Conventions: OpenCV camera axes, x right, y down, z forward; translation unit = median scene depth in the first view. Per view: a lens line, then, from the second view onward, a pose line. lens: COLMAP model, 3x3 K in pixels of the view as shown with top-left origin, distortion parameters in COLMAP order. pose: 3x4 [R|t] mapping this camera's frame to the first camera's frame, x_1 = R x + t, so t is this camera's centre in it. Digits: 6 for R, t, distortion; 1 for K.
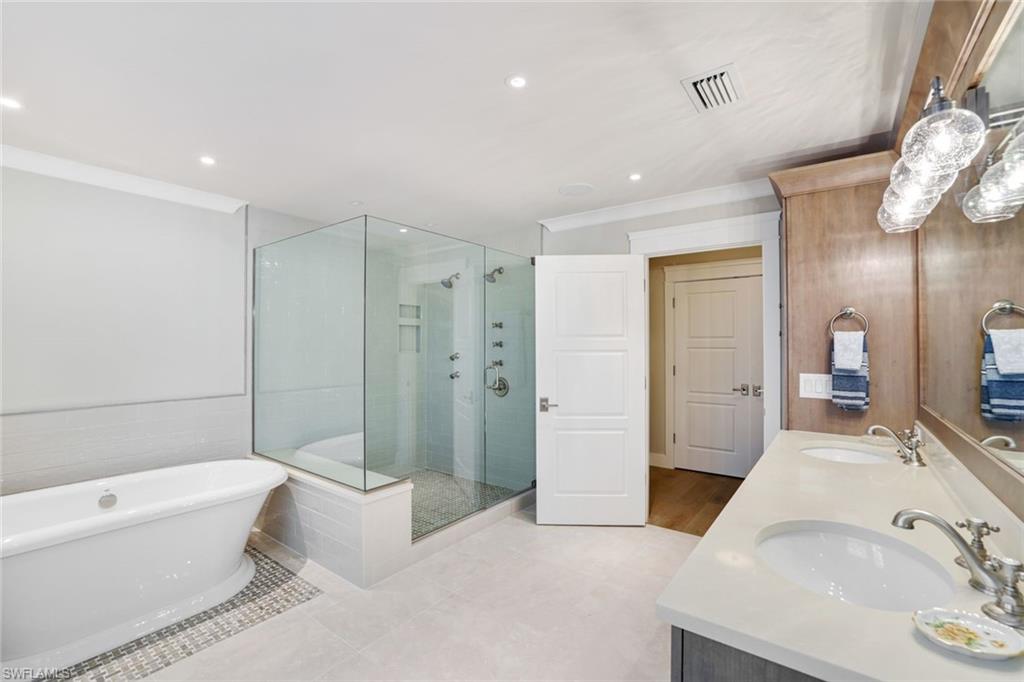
lens RADIAL K [[443.7, 0, 509.8], [0, 443.7, 332.4], [0, 0, 1]] dist [-0.049514, 0.018746]
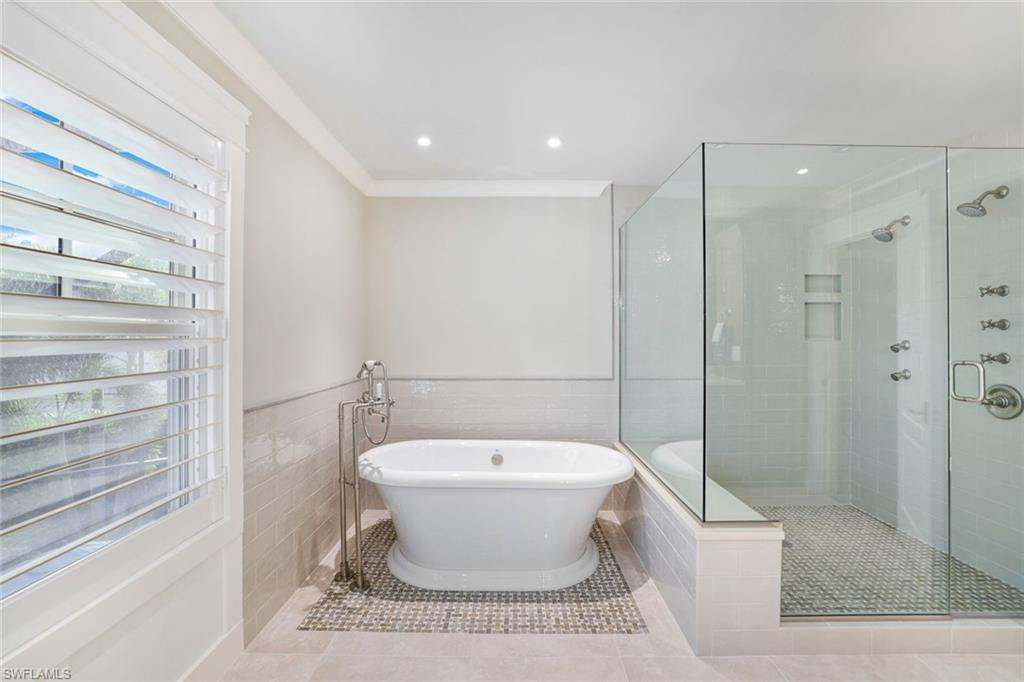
lens RADIAL K [[443.7, 0, 509.8], [0, 443.7, 332.4], [0, 0, 1]] dist [-0.049514, 0.018746]
pose [[0.610345, -0.004408, -0.792123, 0.035430], [0.016930, 0.999829, 0.007481, 0.027392], [0.791955, -0.017977, 0.610315, 0.229984]]
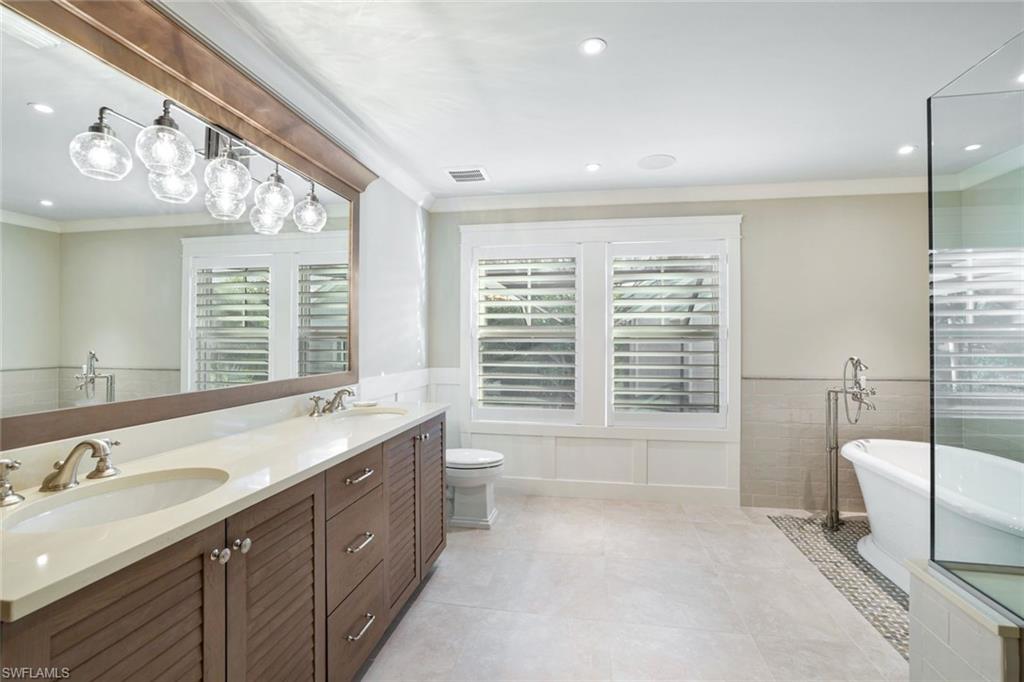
lens RADIAL K [[443.7, 0, 509.8], [0, 443.7, 332.4], [0, 0, 1]] dist [-0.049514, 0.018746]
pose [[-0.893196, -0.004506, -0.449646, 0.332208], [0.013668, 0.999216, -0.037164, 0.049719], [0.449460, -0.039340, -0.892434, 0.952072]]
